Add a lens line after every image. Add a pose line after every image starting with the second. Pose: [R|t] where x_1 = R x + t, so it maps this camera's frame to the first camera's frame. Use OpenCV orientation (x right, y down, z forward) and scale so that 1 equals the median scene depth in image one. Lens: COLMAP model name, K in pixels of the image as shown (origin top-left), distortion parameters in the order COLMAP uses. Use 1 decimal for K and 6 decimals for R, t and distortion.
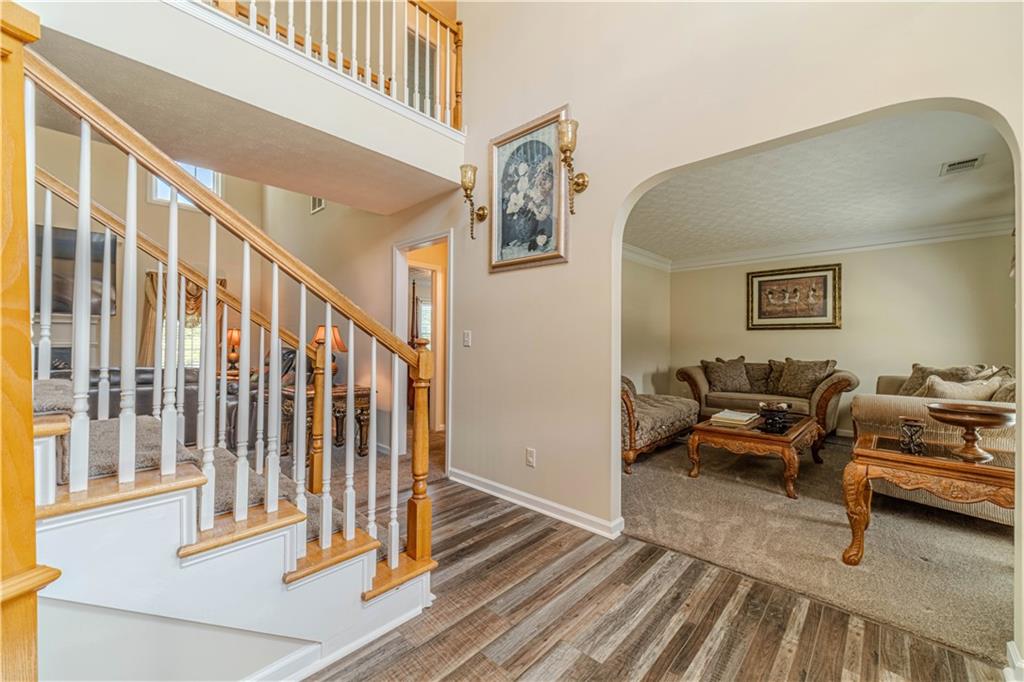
lens RADIAL K [[406.3, 0, 512.3], [0, 406.3, 339.3], [0, 0, 1]] dist [0.000980, -0.000815]
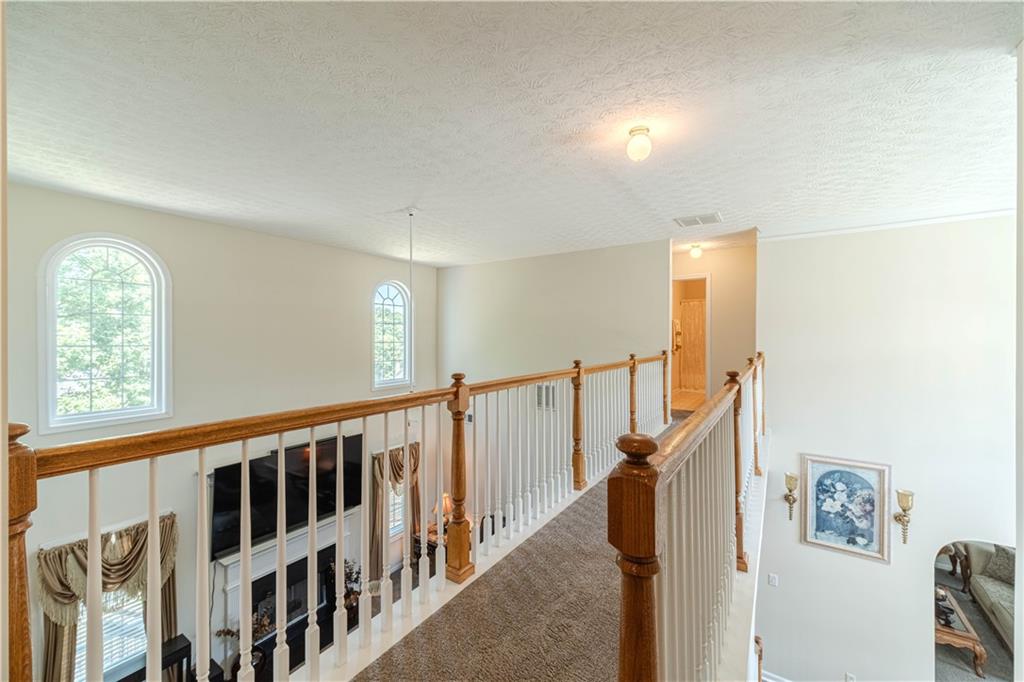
lens RADIAL K [[406.3, 0, 508.2], [0, 406.3, 337.8], [0, 0, 1]] dist [0.000980, -0.000815]
pose [[0.990029, -0.008084, 0.140629, -1.388495], [0.007468, 0.999960, 0.004907, -0.981153], [-0.140663, -0.003807, 0.990050, -0.307412]]
